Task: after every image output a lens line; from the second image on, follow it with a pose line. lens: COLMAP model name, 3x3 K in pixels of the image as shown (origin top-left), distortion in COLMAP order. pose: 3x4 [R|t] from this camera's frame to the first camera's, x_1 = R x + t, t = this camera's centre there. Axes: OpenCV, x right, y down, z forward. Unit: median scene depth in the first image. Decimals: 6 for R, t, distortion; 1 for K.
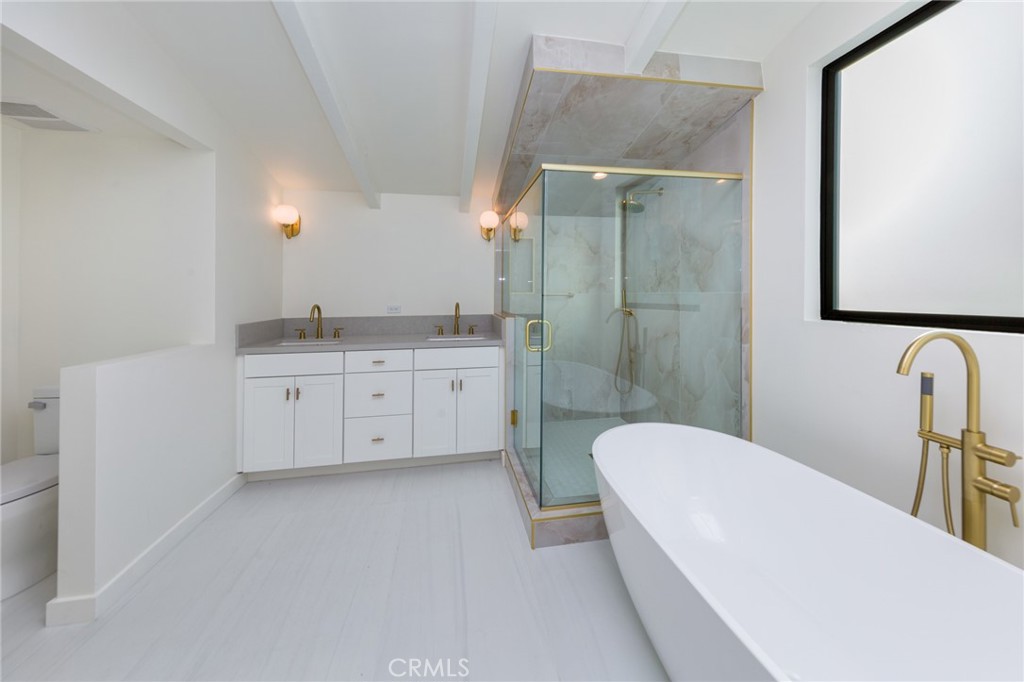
lens RADIAL K [[360.2, 0, 514.0], [0, 360.2, 296.6], [0, 0, 1]] dist [0.000050, 0.000002]
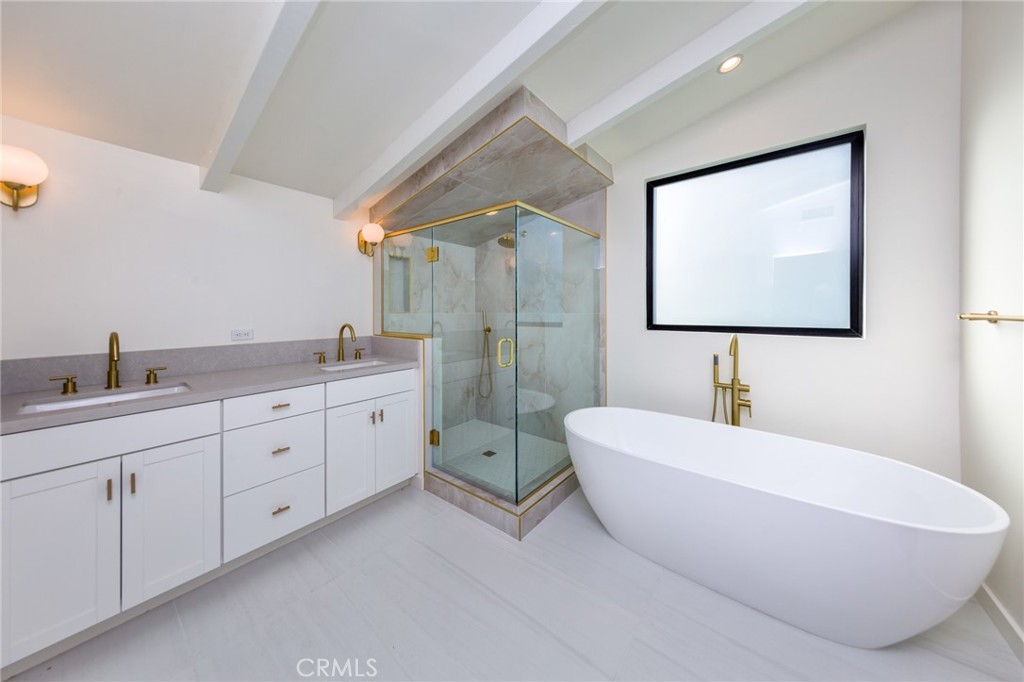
lens RADIAL K [[330.4, 0, 511.7], [0, 330.4, 316.3], [0, 0, 1]] dist [0.001082, 0.000124]
pose [[0.752629, -0.005047, 0.658426, -0.450569], [-0.000396, 0.999967, 0.008117, -0.009916], [-0.658445, -0.006369, 0.752602, 0.165632]]
